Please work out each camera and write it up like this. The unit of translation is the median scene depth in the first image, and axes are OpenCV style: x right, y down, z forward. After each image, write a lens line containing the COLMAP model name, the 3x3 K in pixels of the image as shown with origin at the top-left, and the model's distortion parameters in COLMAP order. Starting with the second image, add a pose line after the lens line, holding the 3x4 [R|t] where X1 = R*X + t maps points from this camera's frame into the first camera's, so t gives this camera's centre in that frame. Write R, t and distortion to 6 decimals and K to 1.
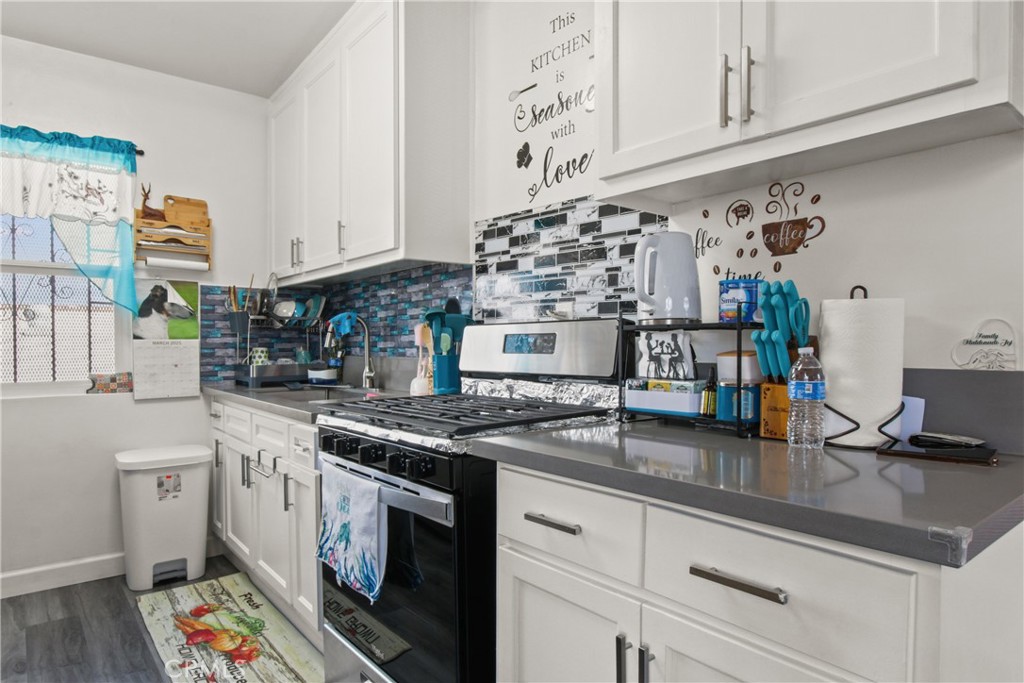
lens RADIAL K [[613.7, 0, 499.4], [0, 613.7, 347.7], [0, 0, 1]] dist [-0.023039, 0.019733]
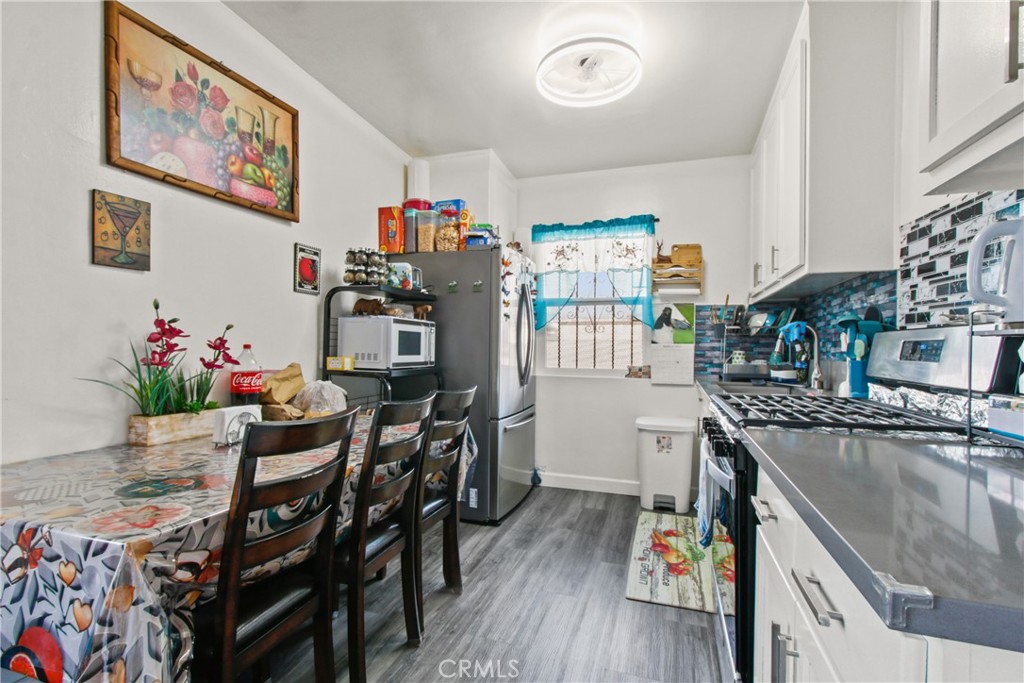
lens RADIAL K [[483.5, 0, 502.4], [0, 483.5, 345.2], [0, 0, 1]] dist [0.000838, 0.001020]
pose [[0.537233, 0.008727, -0.843388, 0.256077], [-0.018098, 0.999836, -0.001183, -0.002269], [0.843239, 0.015900, 0.537303, 0.048043]]
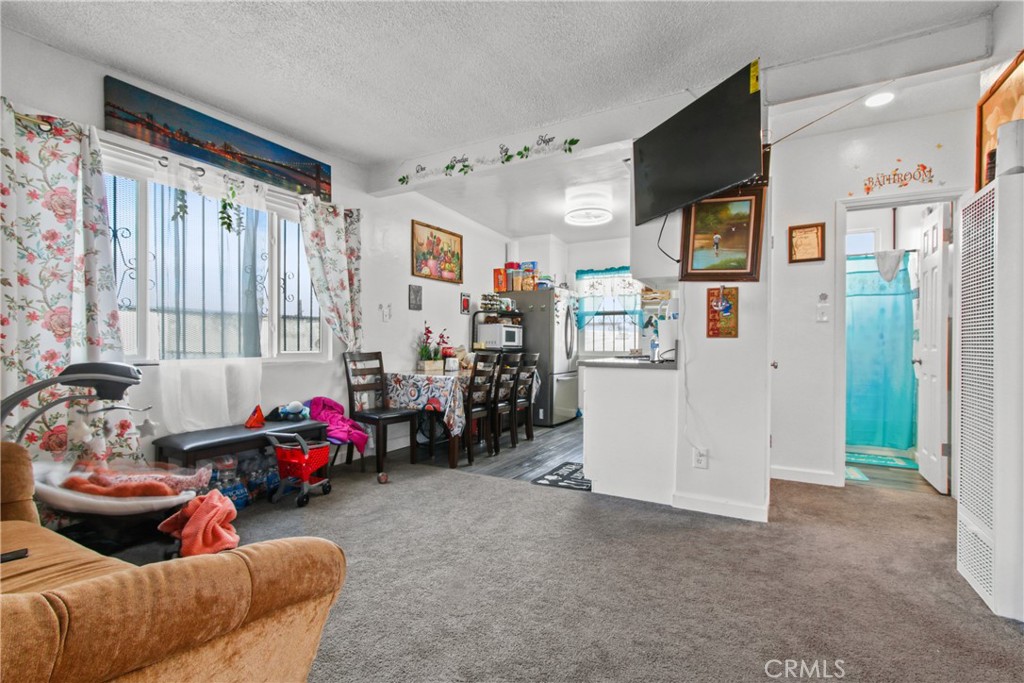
lens RADIAL K [[472.7, 0, 506.1], [0, 472.7, 345.4], [0, 0, 1]] dist [-0.004452, 0.001404]
pose [[0.383419, 0.006792, -0.923550, 1.307641], [-0.013307, 0.999910, 0.001829, 0.034942], [0.923479, 0.011589, 0.383475, -0.428061]]
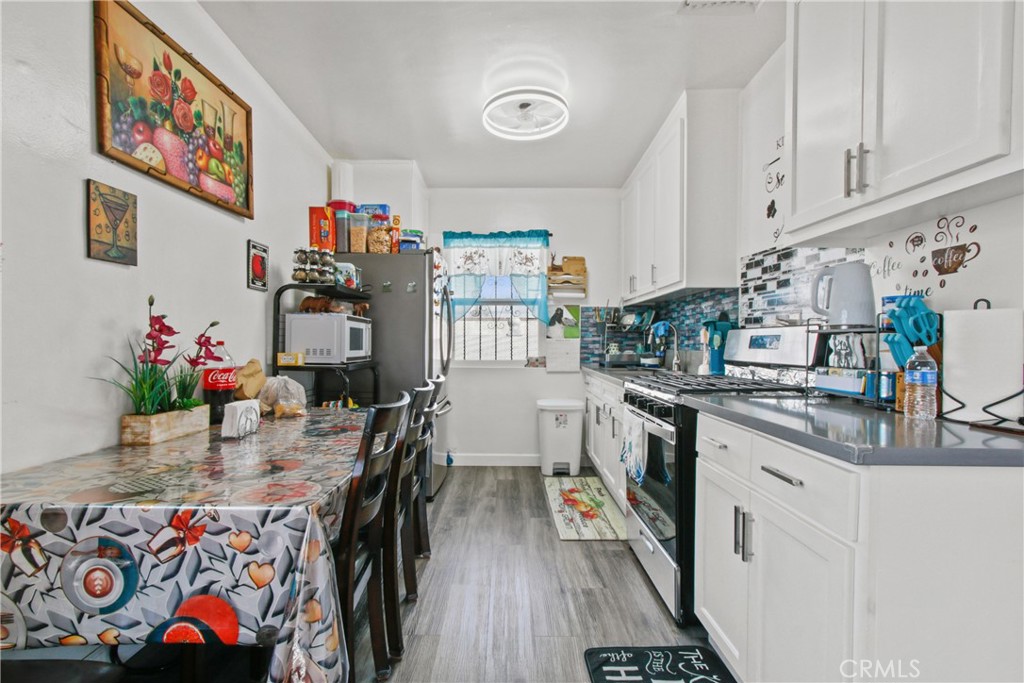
lens RADIAL K [[466.2, 0, 502.1], [0, 466.2, 345.3], [0, 0, 1]] dist [0.001898, 0.001017]
pose [[0.777719, 0.011873, -0.628500, 0.202060], [-0.010634, 0.999927, 0.005731, 0.000841], [0.628522, 0.002226, 0.777789, -0.194287]]
